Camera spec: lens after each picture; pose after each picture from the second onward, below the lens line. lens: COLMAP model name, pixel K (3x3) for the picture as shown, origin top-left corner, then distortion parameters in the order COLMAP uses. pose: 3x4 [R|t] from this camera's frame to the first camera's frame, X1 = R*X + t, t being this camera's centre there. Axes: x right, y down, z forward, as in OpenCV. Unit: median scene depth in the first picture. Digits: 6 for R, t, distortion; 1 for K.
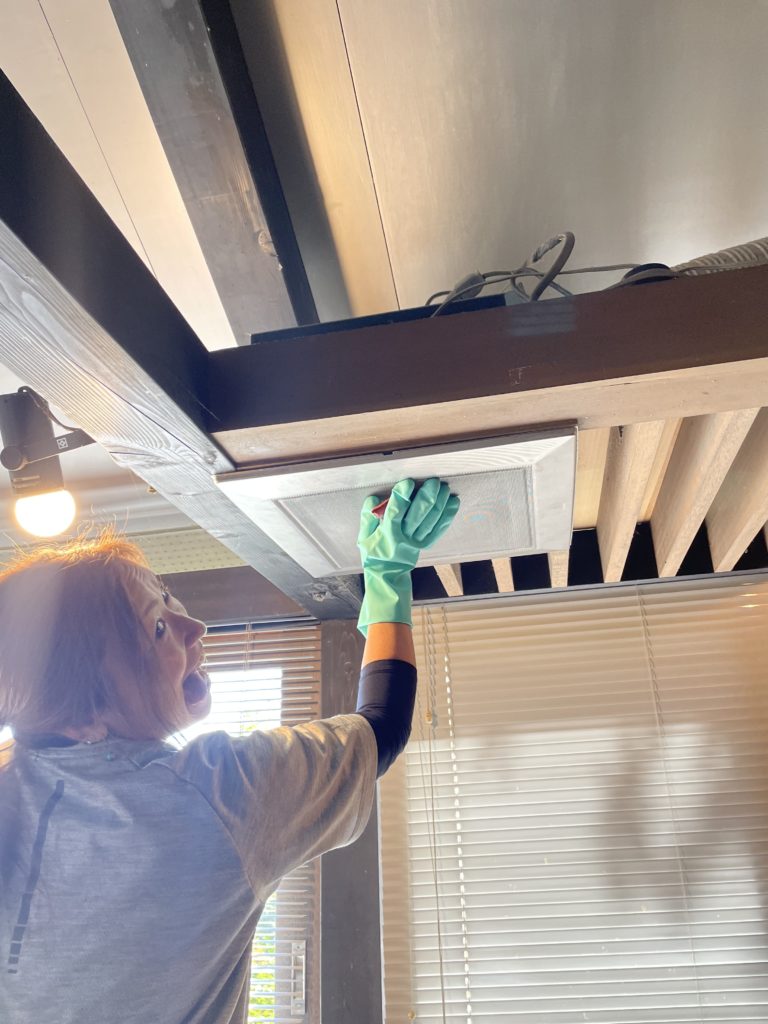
lens RADIAL K [[781.4, 0, 384.2], [0, 781.4, 510.8], [0, 0, 1]] dist [0.075831, 0.002915]
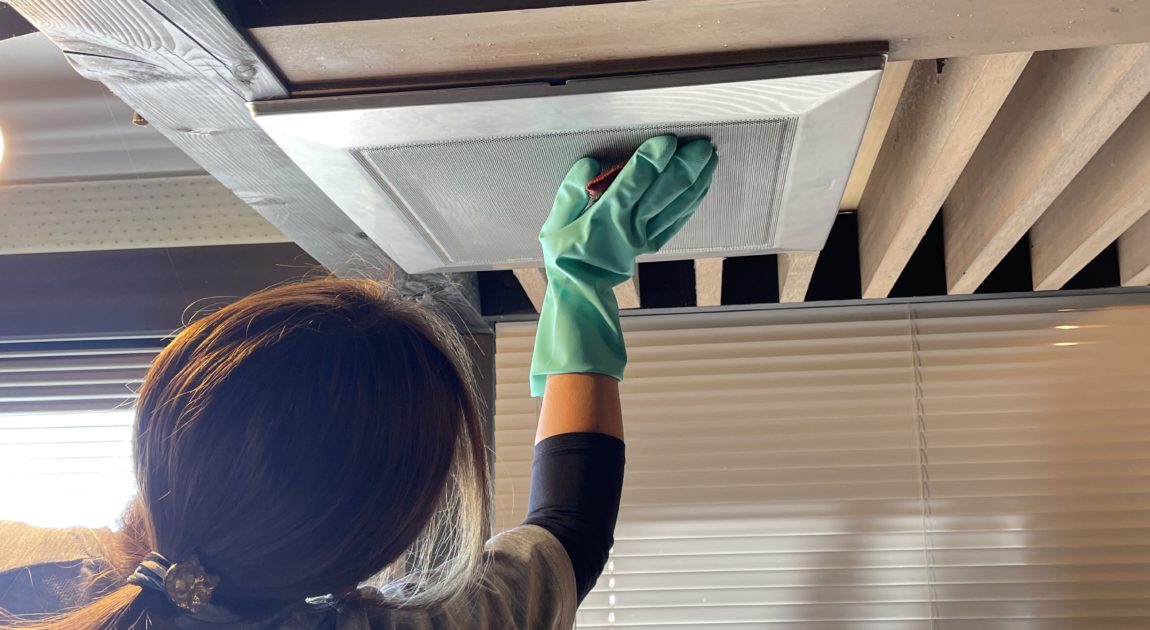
lens RADIAL K [[1177.3, 0, 575.5], [0, 1177.3, 313.0], [0, 0, 1]] dist [0.054091, 0.000000]
pose [[0.996489, 0.041326, 0.072819, -0.033016], [-0.050595, 0.990167, 0.130422, -0.016248], [-0.066713, -0.133649, 0.988781, 0.093205]]
